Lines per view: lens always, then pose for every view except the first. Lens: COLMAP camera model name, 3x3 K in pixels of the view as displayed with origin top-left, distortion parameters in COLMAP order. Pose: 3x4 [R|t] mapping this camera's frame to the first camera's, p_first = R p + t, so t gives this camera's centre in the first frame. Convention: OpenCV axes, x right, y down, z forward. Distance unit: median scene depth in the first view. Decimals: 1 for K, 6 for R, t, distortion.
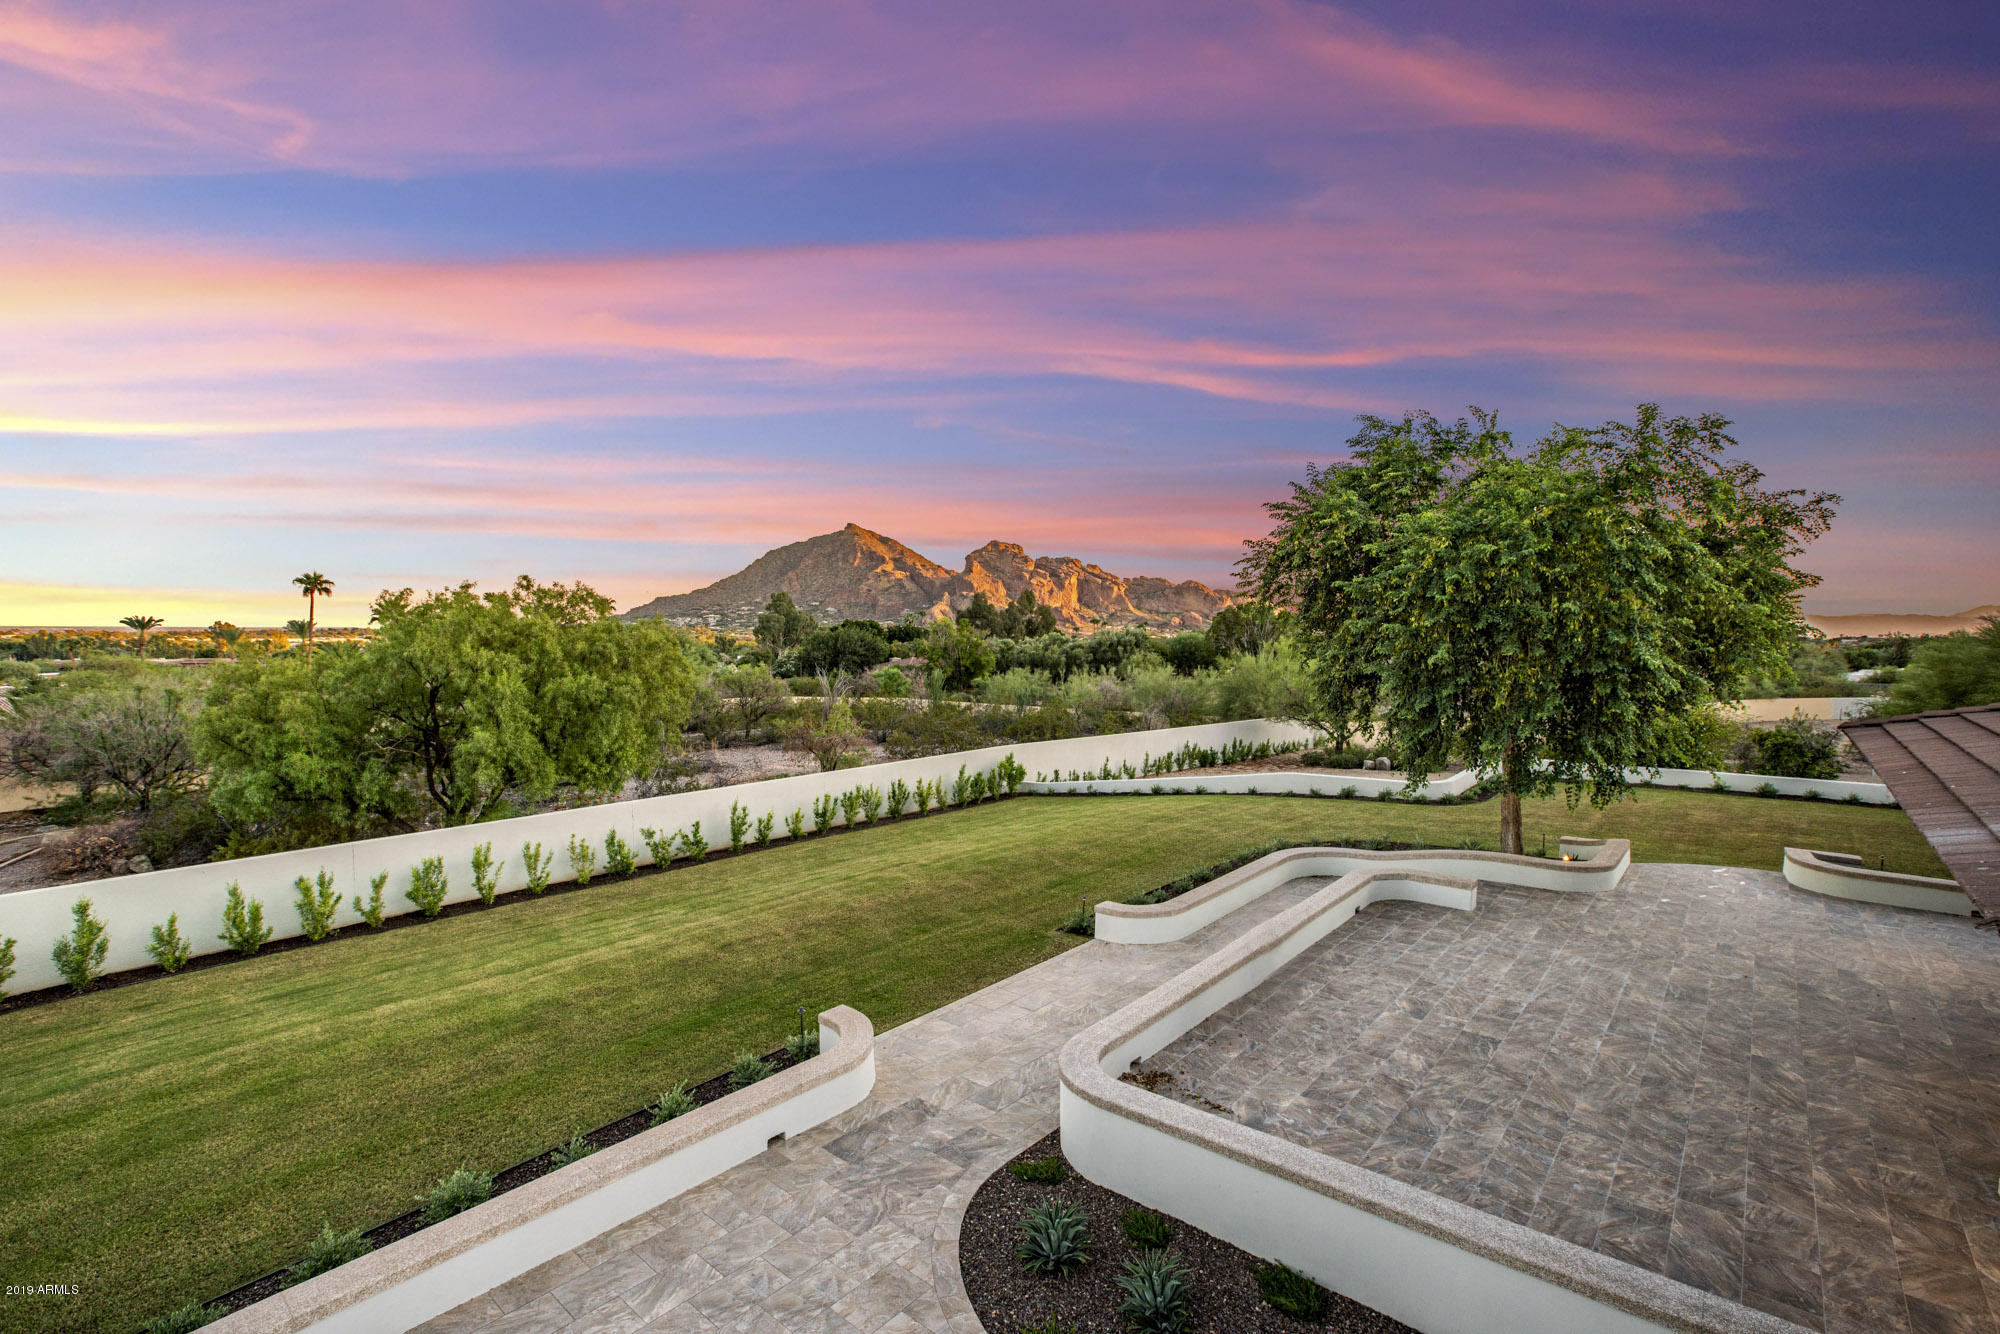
lens RADIAL K [[914.0, 0, 992.4], [0, 914.0, 693.3], [0, 0, 1]] dist [-0.053634, 0.016970]
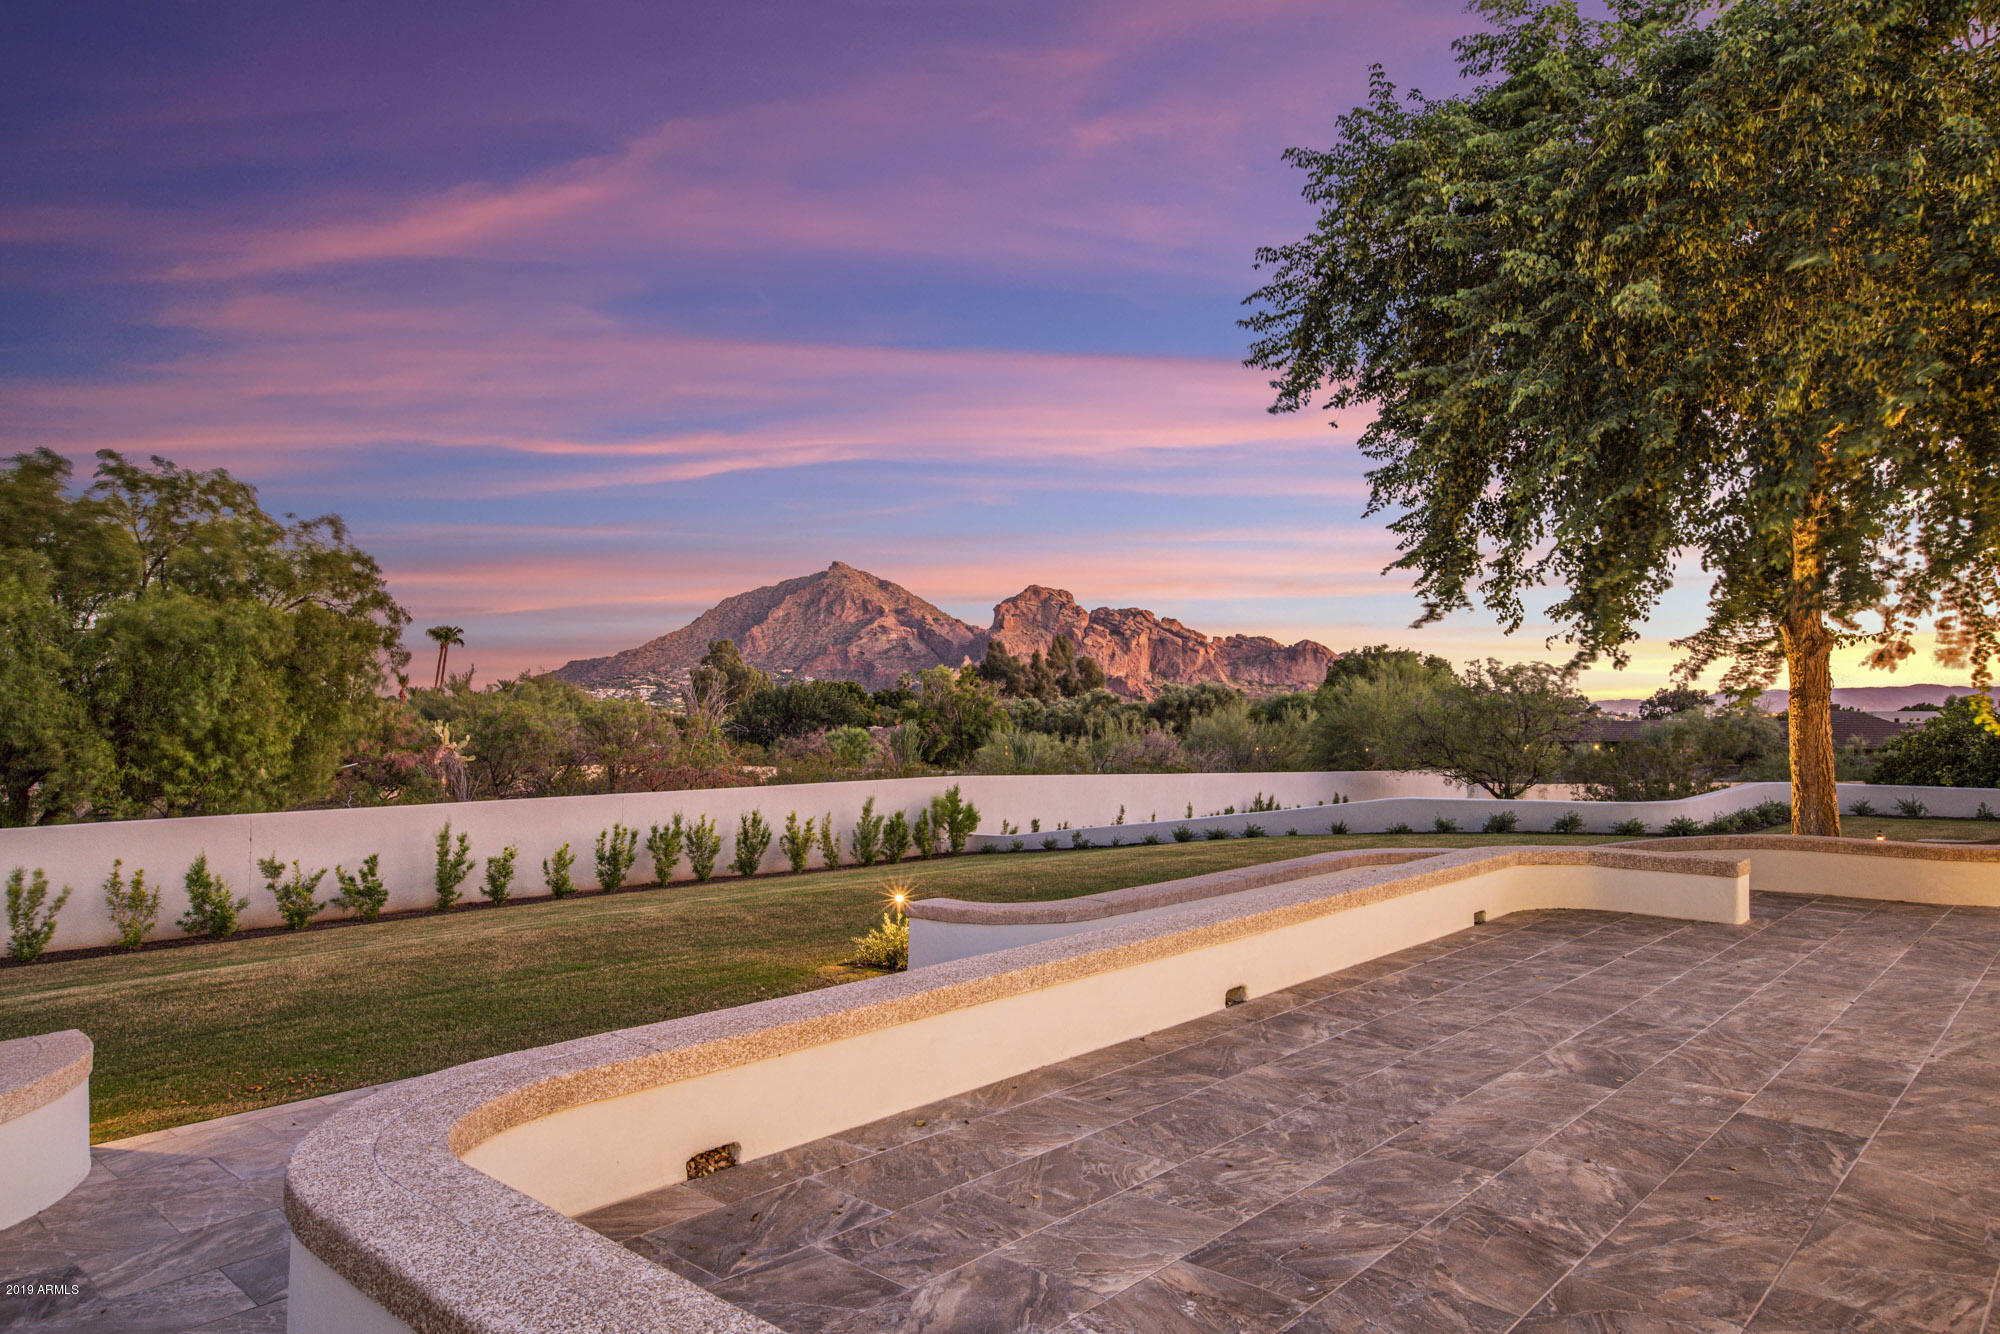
lens RADIAL K [[1263.2, 0, 989.9], [0, 1263.2, 701.5], [0, 0, 1]] dist [-0.029102, 0.039888]
pose [[0.999411, 0.003066, -0.034180, 0.146005], [-0.005666, 0.997075, -0.076215, 0.148011], [0.033846, 0.076363, 0.996505, 0.286895]]
